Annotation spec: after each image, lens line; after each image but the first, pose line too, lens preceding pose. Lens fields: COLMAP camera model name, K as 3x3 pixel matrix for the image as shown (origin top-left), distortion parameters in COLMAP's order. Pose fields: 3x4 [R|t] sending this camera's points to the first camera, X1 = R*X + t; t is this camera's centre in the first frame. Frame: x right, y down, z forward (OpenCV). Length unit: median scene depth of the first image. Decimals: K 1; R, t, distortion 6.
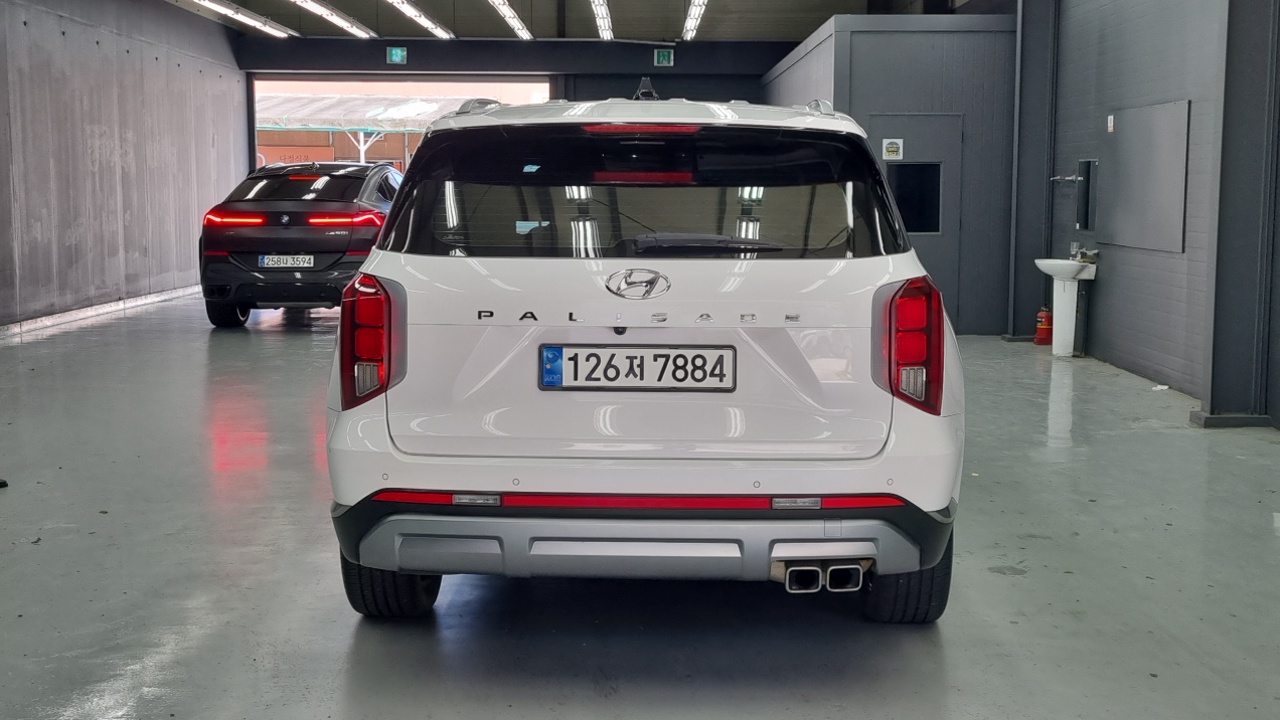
lens RADIAL K [[1576.1, 0, 624.6], [0, 1576.1, 363.0], [0, 0, 1]] dist [0.038175, 0.020182]
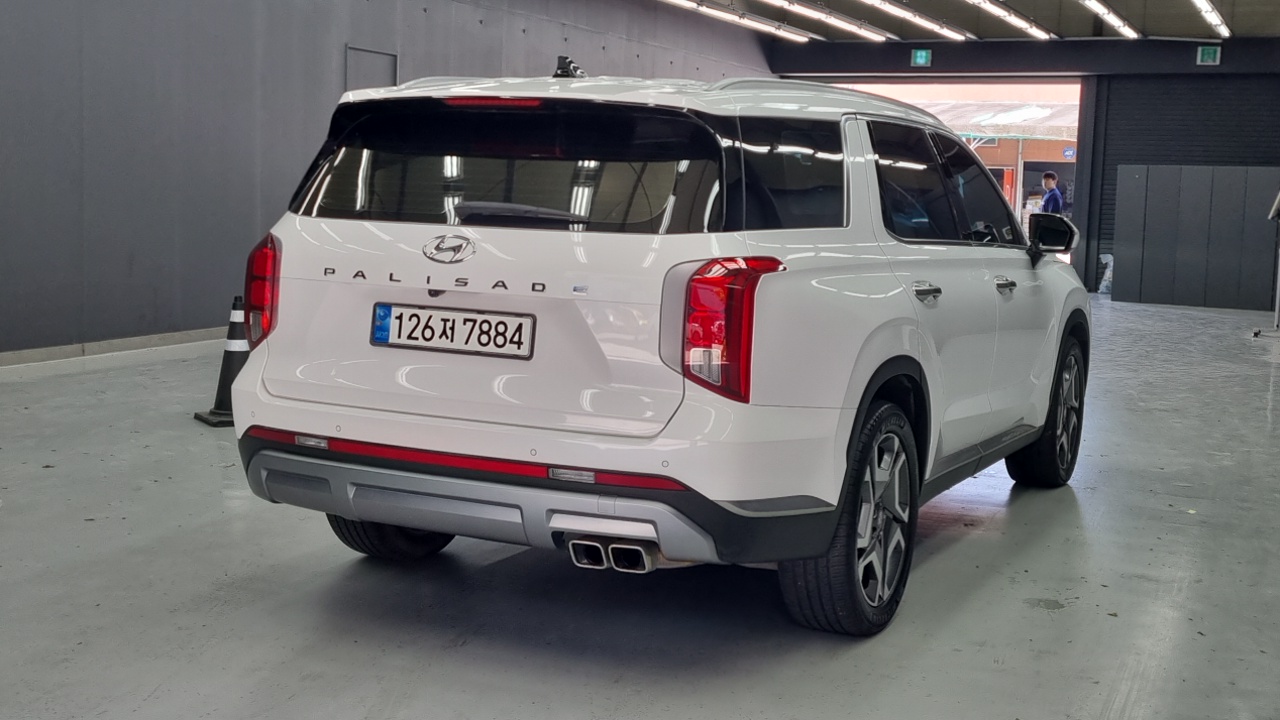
lens RADIAL K [[1576.1, 0, 624.6], [0, 1576.1, 363.0], [0, 0, 1]] dist [0.038175, 0.020182]
pose [[0.902055, 0.073233, -0.425363, 0.554583], [-0.076129, 0.997046, 0.010212, 0.005241], [0.424854, 0.023171, 0.904965, 0.110129]]
